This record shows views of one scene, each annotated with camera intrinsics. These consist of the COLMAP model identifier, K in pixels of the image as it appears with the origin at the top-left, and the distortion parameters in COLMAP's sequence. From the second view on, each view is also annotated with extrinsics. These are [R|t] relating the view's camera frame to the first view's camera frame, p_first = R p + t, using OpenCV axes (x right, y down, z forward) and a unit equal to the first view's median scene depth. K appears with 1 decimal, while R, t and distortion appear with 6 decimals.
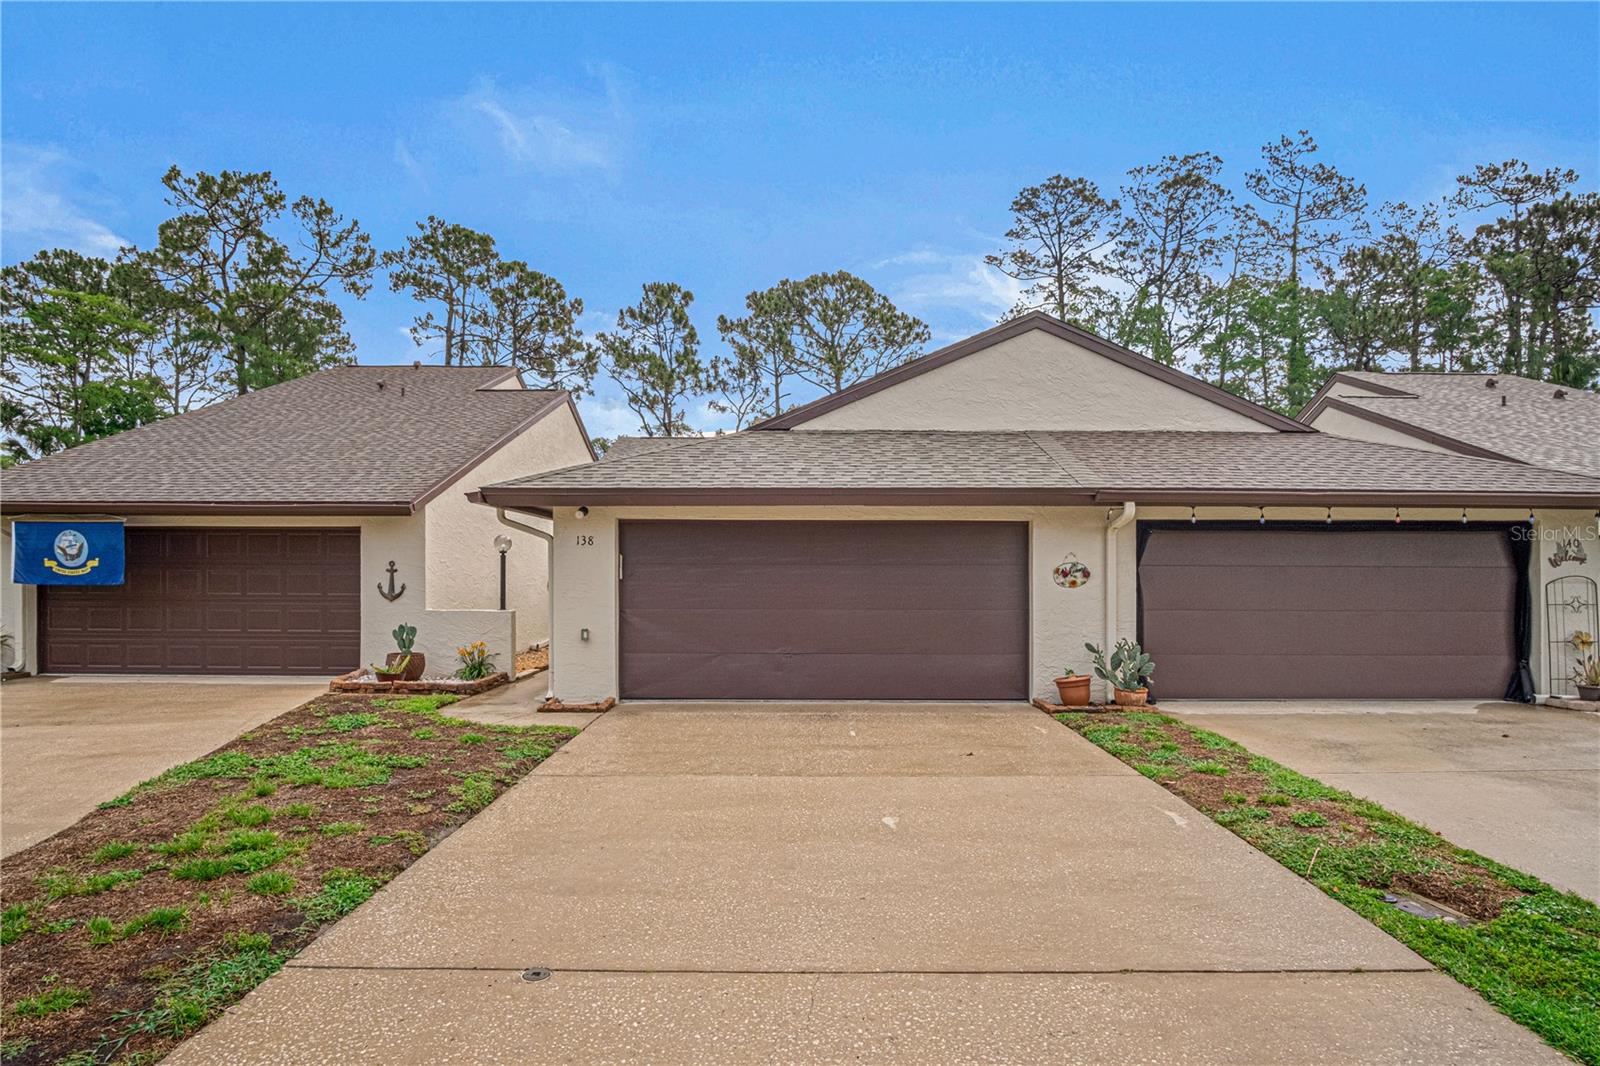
lens RADIAL K [[886.5, 0, 800.1], [0, 886.5, 582.3], [0, 0, 1]] dist [-0.028315, 0.002543]
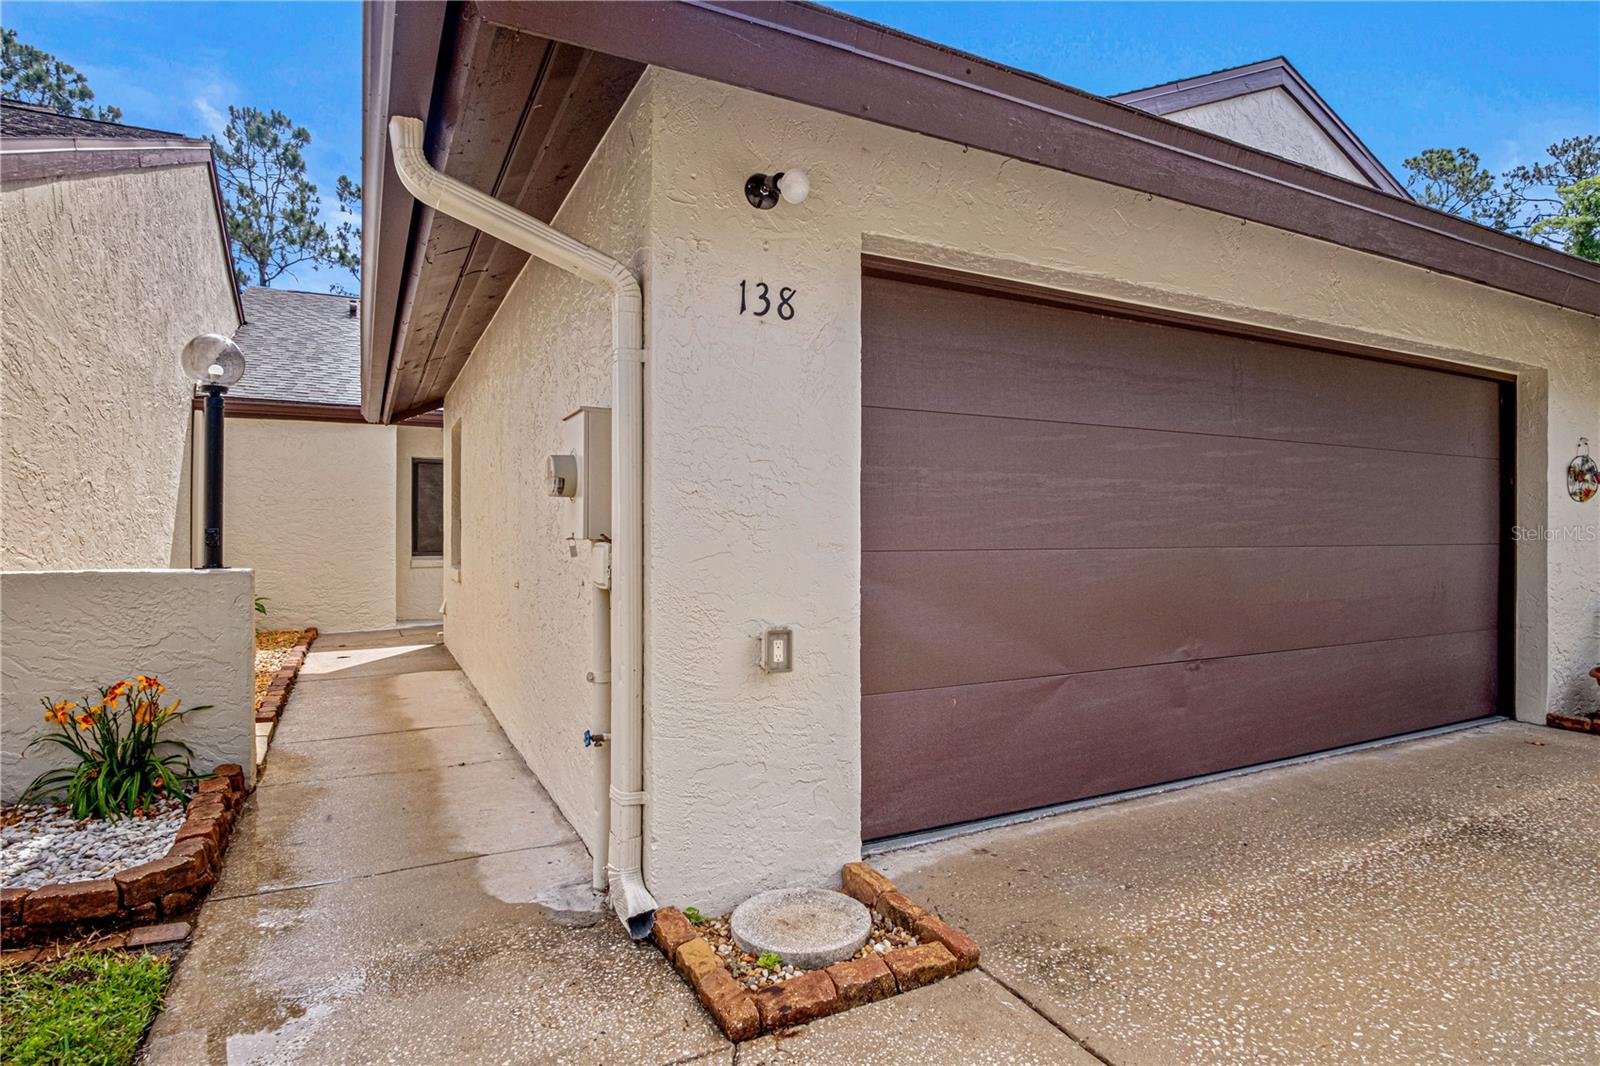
lens RADIAL K [[860.0, 0, 808.8], [0, 860.0, 533.1], [0, 0, 1]] dist [-0.024445, 0.000927]
pose [[0.881854, -0.002782, 0.471515, -0.090671], [0.004265, 0.999989, -0.002077, 0.006208], [-0.471504, 0.003842, 0.881856, 0.194505]]
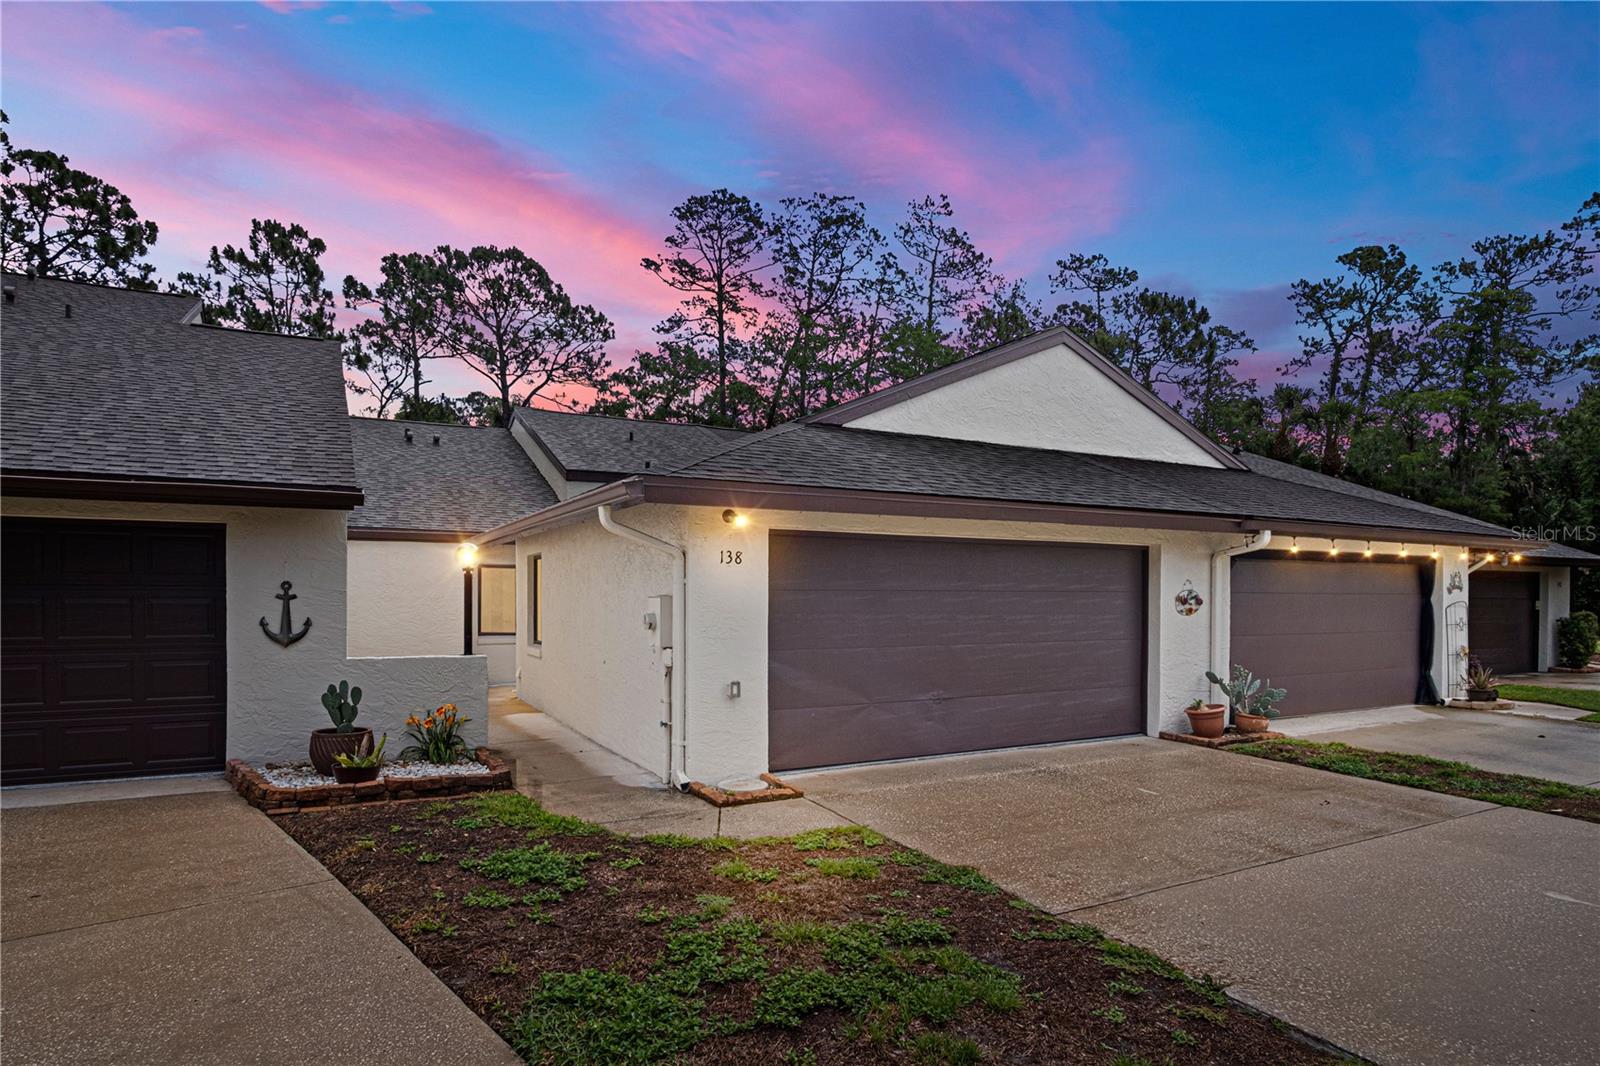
lens RADIAL K [[897.6, 0, 798.9], [0, 897.6, 607.8], [0, 0, 1]] dist [-0.028245, 0.003277]
pose [[0.875103, -0.007376, 0.483881, -0.138885], [0.002257, 0.999935, 0.011160, -0.003627], [-0.483932, -0.008674, 0.875063, 0.087175]]
